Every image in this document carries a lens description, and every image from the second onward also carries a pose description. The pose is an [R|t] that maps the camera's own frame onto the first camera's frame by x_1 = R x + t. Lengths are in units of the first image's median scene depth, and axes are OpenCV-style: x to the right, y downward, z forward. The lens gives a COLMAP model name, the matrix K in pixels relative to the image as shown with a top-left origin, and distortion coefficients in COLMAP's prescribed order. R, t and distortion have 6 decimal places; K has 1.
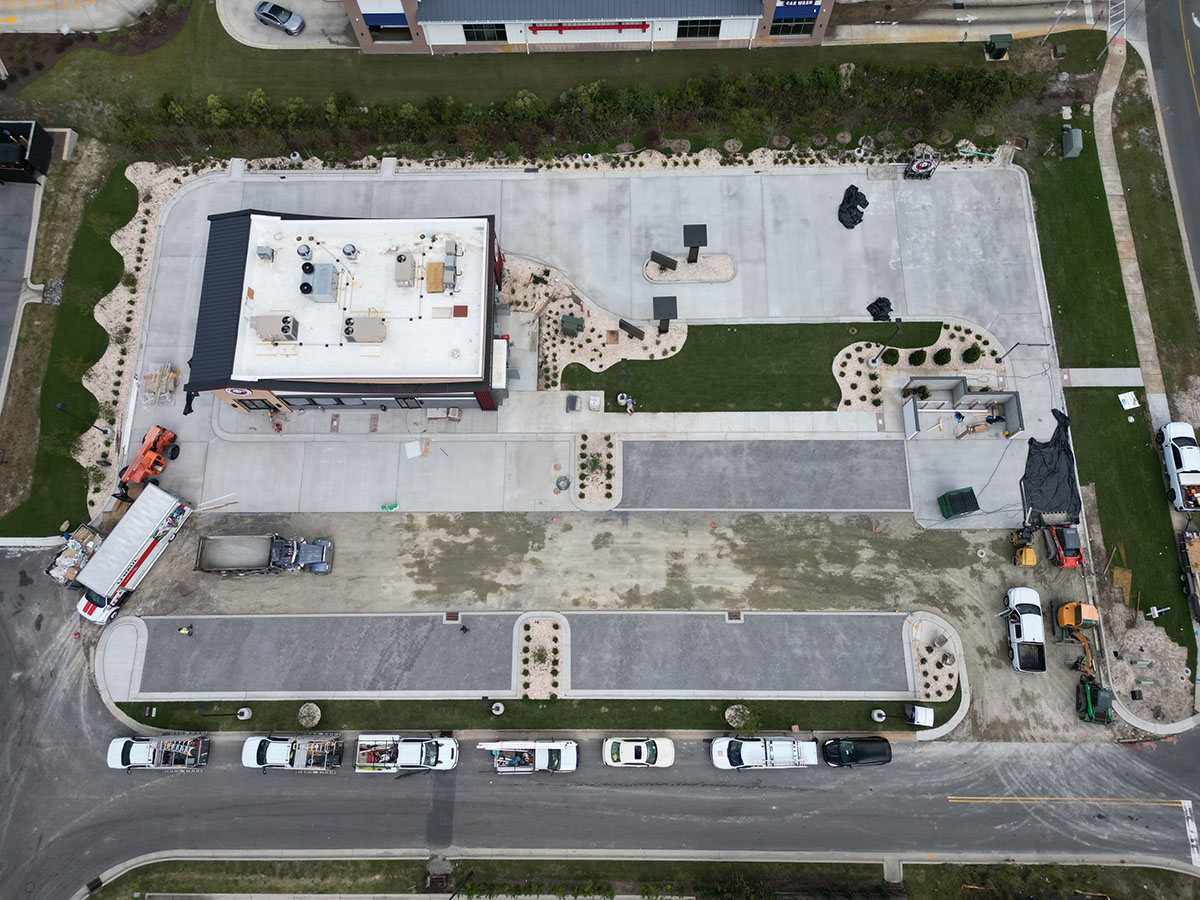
lens RADIAL K [[840.9, 0, 597.6], [0, 840.9, 454.0], [0, 0, 1]] dist [0.077411, -0.074426]
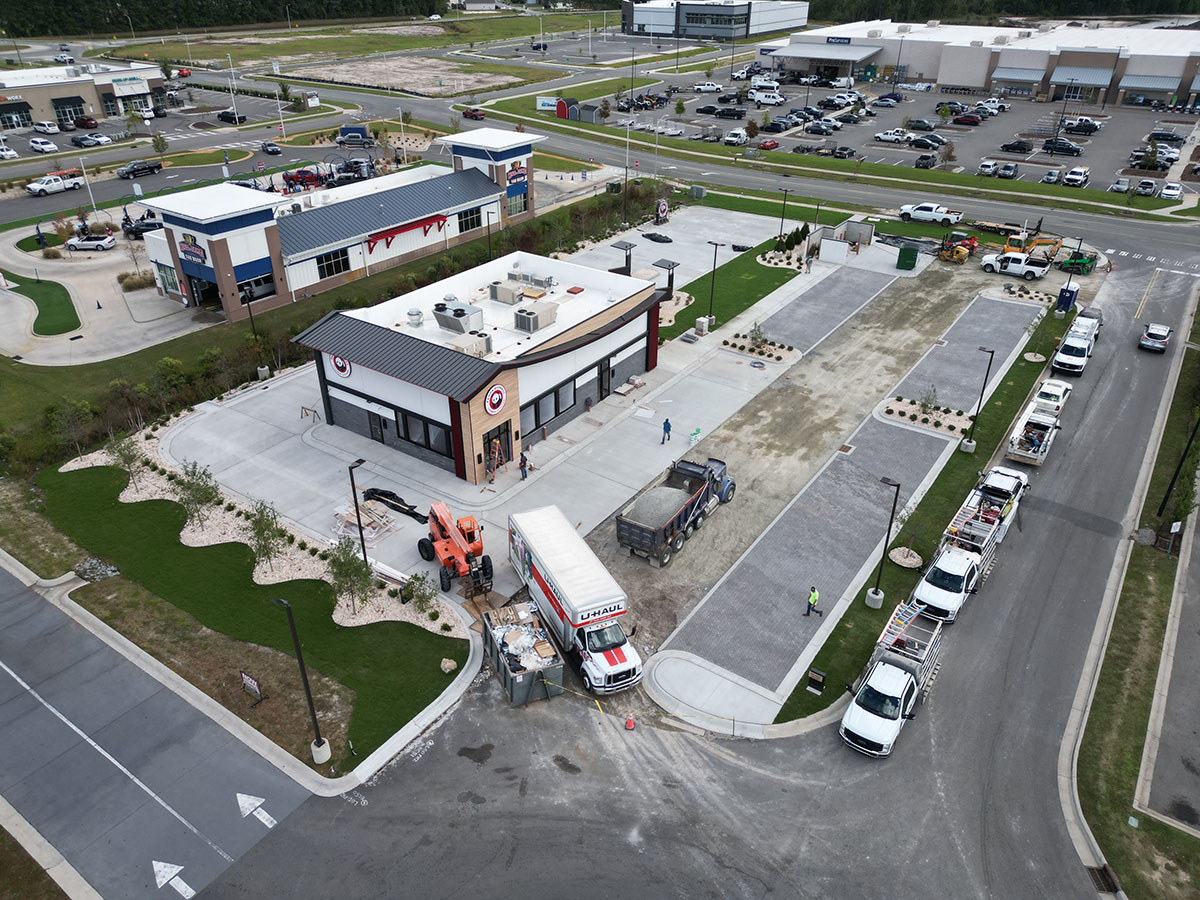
lens RADIAL K [[840.9, 0, 597.6], [0, 840.9, 454.0], [0, 0, 1]] dist [0.077411, -0.074426]
pose [[0.572102, -0.397265, 0.717551, -0.910531], [0.783167, 0.524457, -0.334057, 0.276576], [-0.243615, 0.753077, 0.611168, 0.517070]]
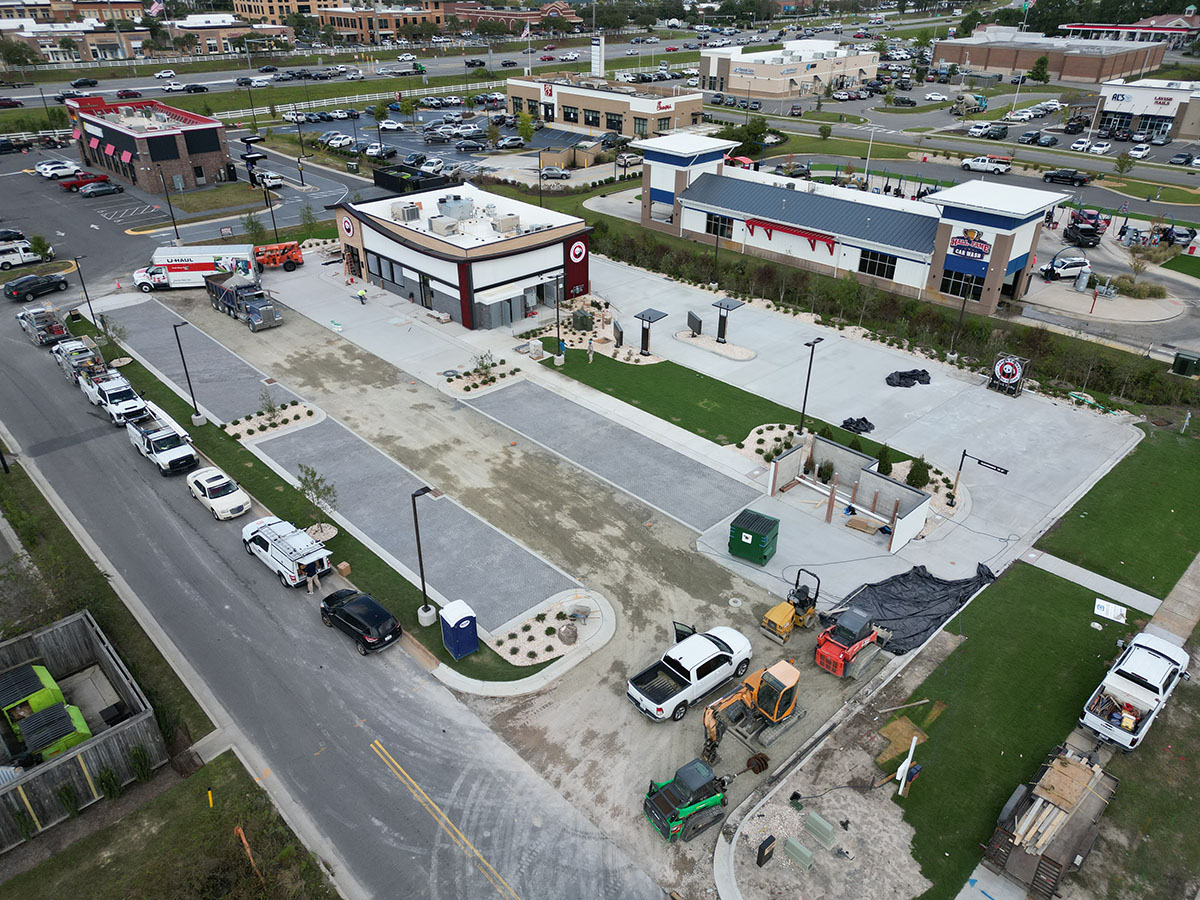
lens RADIAL K [[840.9, 0, 597.6], [0, 840.9, 454.0], [0, 0, 1]] dist [0.077411, -0.074426]
pose [[0.692609, 0.382928, -0.611276, 0.702384], [-0.697898, 0.569927, -0.433730, 0.389529], [0.182295, 0.727014, 0.661982, 0.461239]]
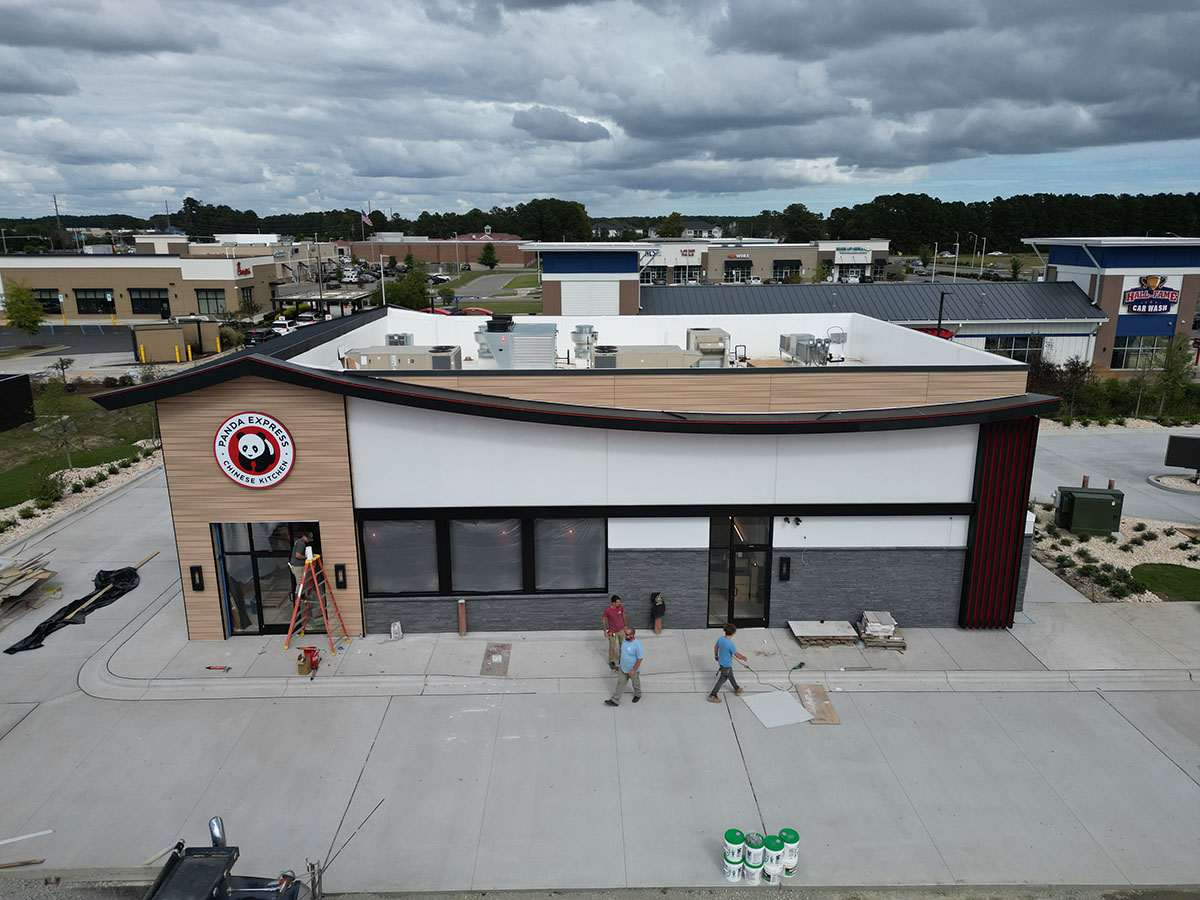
lens RADIAL K [[840.9, 0, 597.6], [0, 840.9, 454.0], [0, 0, 1]] dist [0.077411, -0.074426]
pose [[0.999556, 0.013144, 0.026751, -0.291261], [0.016130, 0.516181, -0.856328, 0.191958], [-0.025064, 0.856379, 0.515740, 0.802453]]
